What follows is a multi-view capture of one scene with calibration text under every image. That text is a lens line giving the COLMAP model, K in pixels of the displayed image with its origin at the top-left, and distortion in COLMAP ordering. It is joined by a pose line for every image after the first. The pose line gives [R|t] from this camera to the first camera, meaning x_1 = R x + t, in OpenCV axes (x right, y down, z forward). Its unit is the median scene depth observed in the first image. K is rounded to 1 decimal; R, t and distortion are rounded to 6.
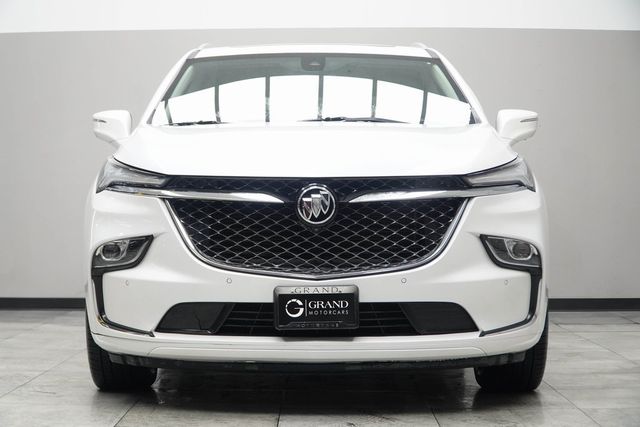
lens RADIAL K [[1283.3, 0, 320.4], [0, 1283.3, 212.8], [0, 0, 1]] dist [-0.129295, 0.000000]
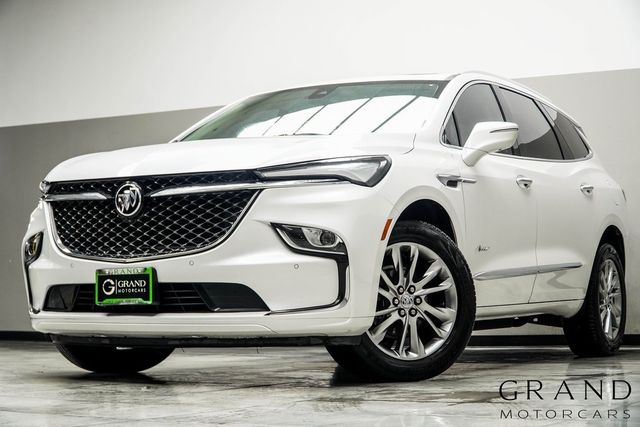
lens RADIAL K [[1224.9, 0, 319.3], [0, 1224.9, 213.4], [0, 0, 1]] dist [0.030471, 0.000000]
pose [[0.877436, -0.032948, -0.478562, 0.675588], [0.001330, 0.997802, -0.066257, 0.079918], [0.479693, 0.057500, 0.875551, 0.099319]]
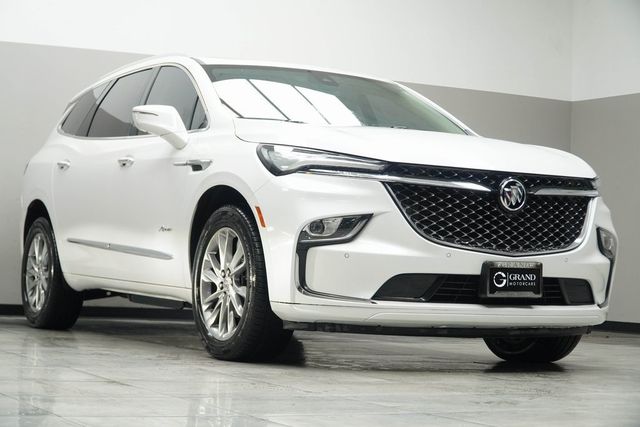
lens RADIAL K [[1283.3, 0, 319.9], [0, 1283.3, 213.6], [0, 0, 1]] dist [-0.129295, 0.000000]
pose [[0.880345, 0.053153, 0.471347, -0.716179], [-0.032642, 0.998135, -0.051593, 0.078260], [-0.473210, 0.030034, 0.880438, 0.026797]]
